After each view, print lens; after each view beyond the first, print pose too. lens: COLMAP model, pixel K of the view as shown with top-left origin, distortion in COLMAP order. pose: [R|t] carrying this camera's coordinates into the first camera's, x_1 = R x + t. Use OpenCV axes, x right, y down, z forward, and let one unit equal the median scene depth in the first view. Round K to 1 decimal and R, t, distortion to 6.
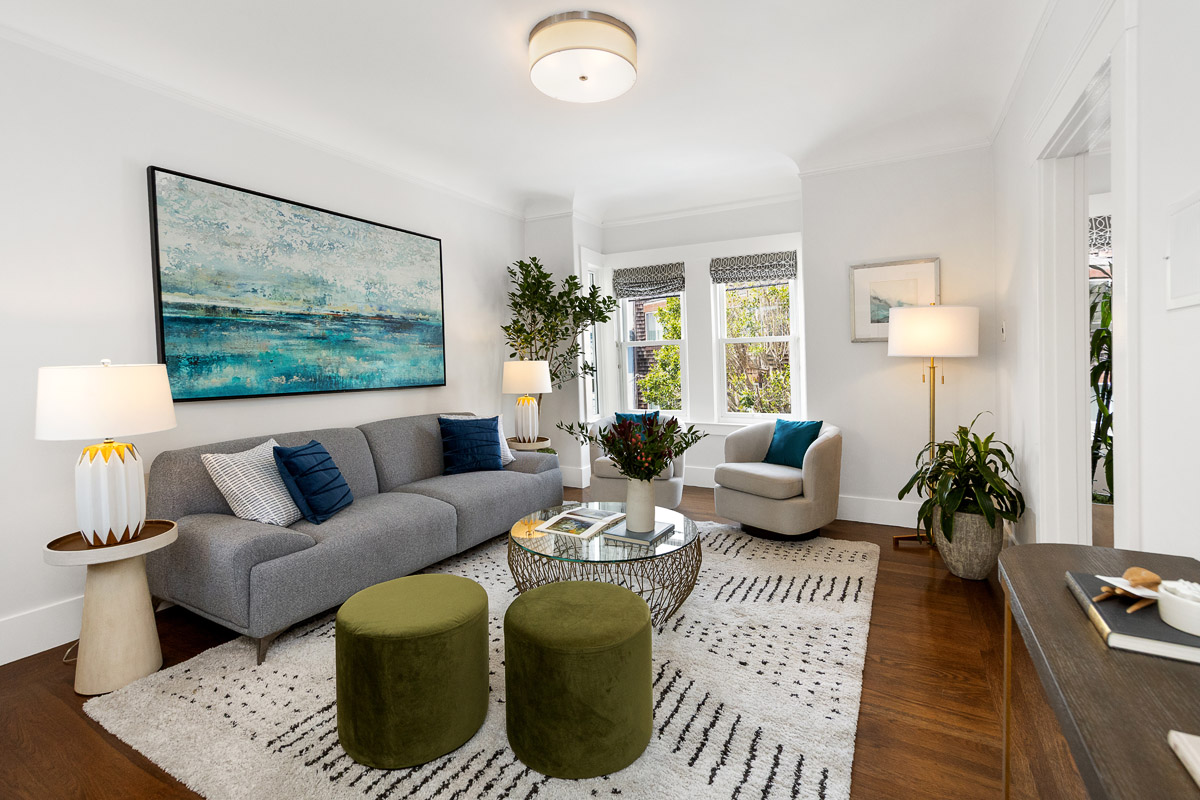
lens RADIAL K [[548.1, 0, 604.7], [0, 548.1, 370.2], [0, 0, 1]] dist [0.001772, 0.000115]
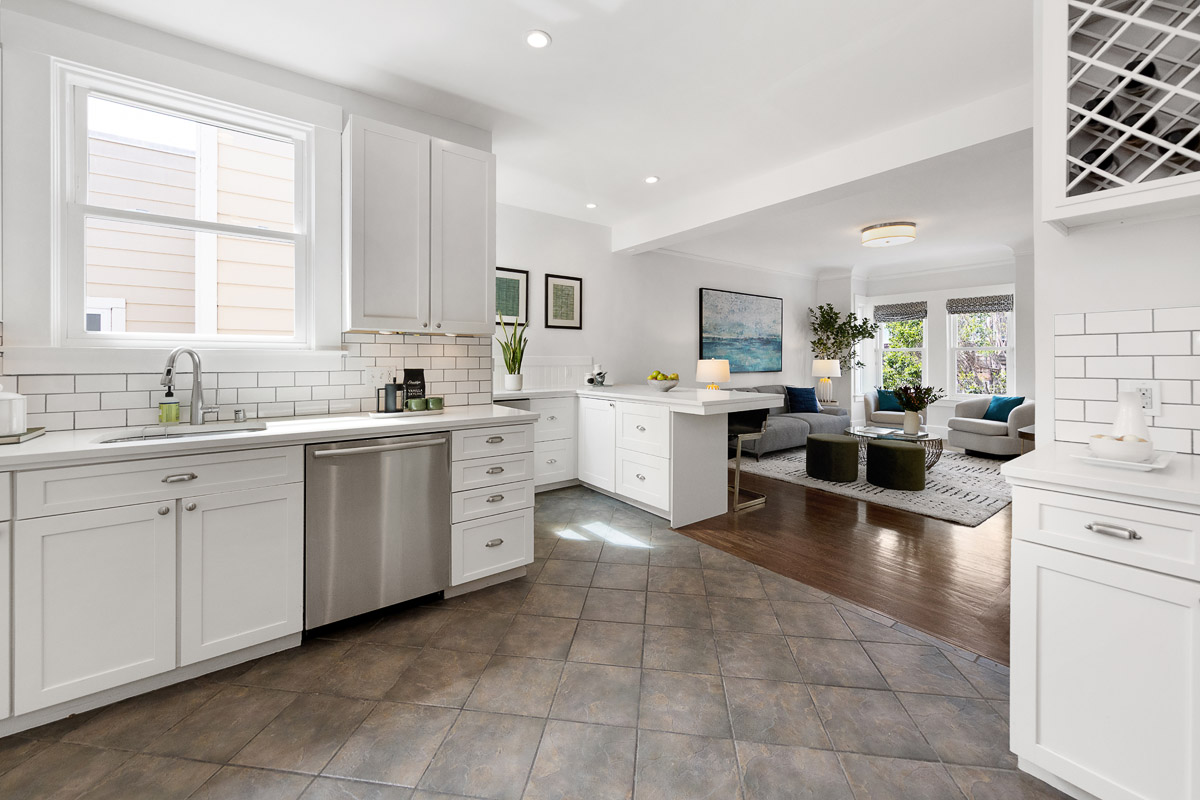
lens RADIAL K [[479.1, 0, 573.4], [0, 479.1, 367.8], [0, 0, 1]] dist [0.001536, -0.000117]
pose [[0.901033, 0.024869, -0.433038, -0.222812], [-0.021466, 0.999688, 0.012746, 0.009028], [0.433220, -0.002189, 0.901286, -0.924920]]
